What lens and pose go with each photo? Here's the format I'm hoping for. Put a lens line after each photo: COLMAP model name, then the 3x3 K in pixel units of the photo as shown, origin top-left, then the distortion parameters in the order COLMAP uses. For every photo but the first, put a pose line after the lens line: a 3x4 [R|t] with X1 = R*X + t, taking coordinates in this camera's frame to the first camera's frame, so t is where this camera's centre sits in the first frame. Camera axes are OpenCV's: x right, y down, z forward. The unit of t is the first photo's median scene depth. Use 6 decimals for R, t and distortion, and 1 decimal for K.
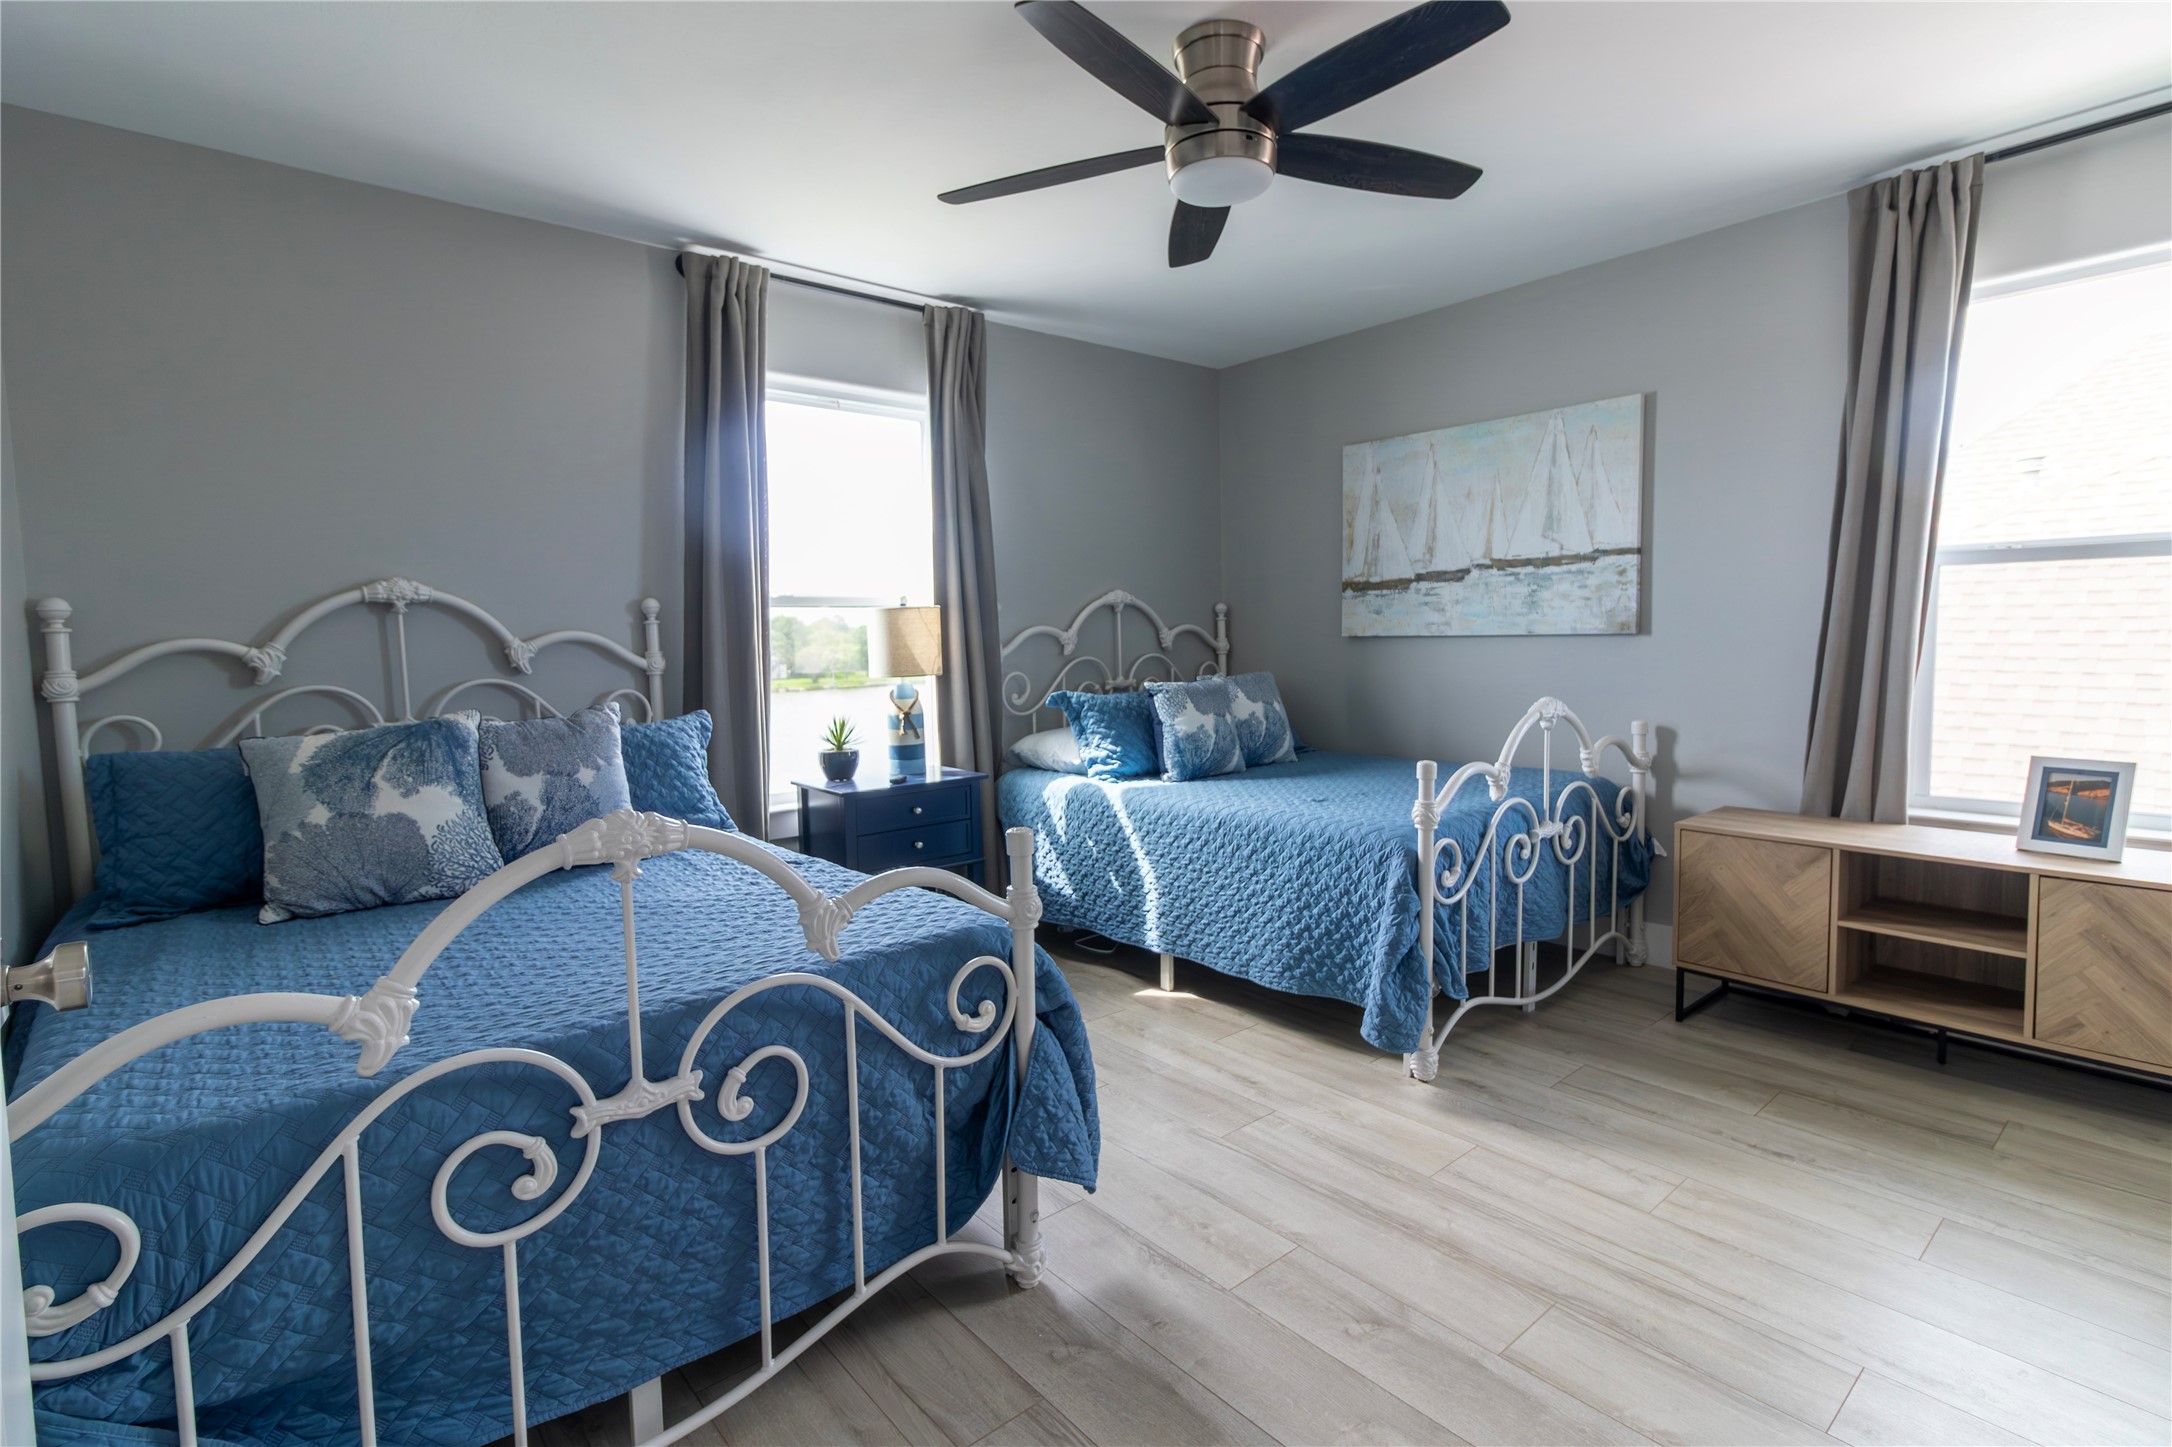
lens RADIAL K [[1002.2, 0, 1088.8], [0, 1002.2, 714.4], [0, 0, 1]] dist [0.001453, 0.000626]
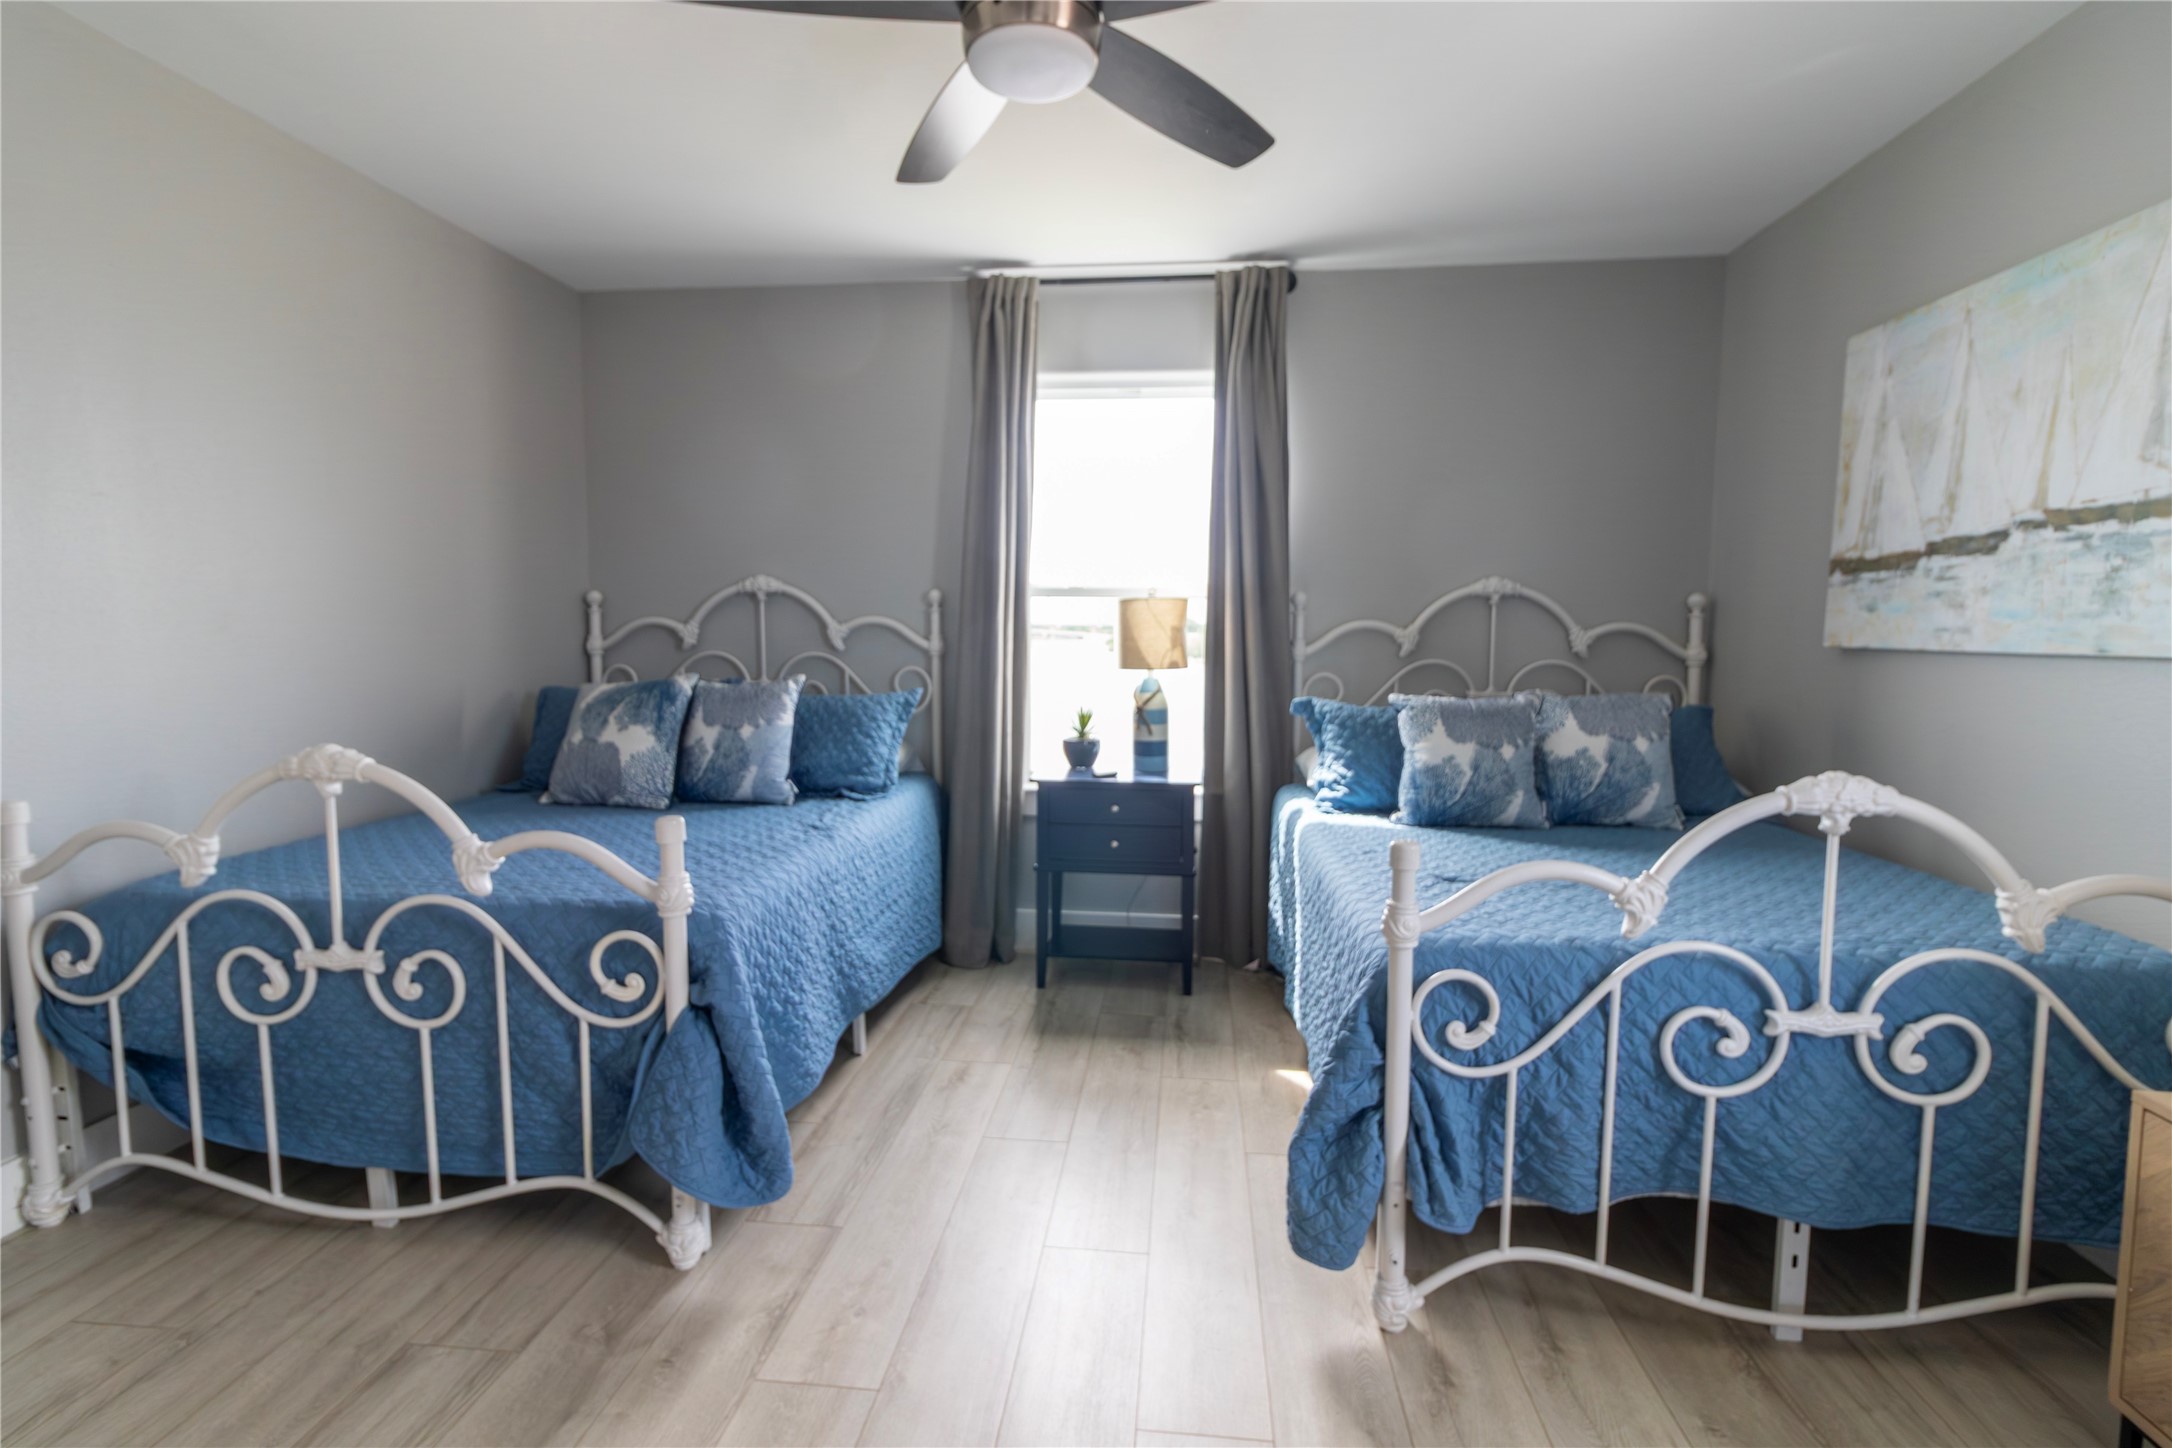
lens RADIAL K [[988.7, 0, 1091.4], [0, 988.7, 712.5], [0, 0, 1]] dist [0.007139, 0.000080]
pose [[0.699655, 0.085653, -0.709328, 0.446793], [-0.078507, 0.995993, 0.042832, -0.032642], [0.710154, 0.025719, 0.703576, 0.285608]]
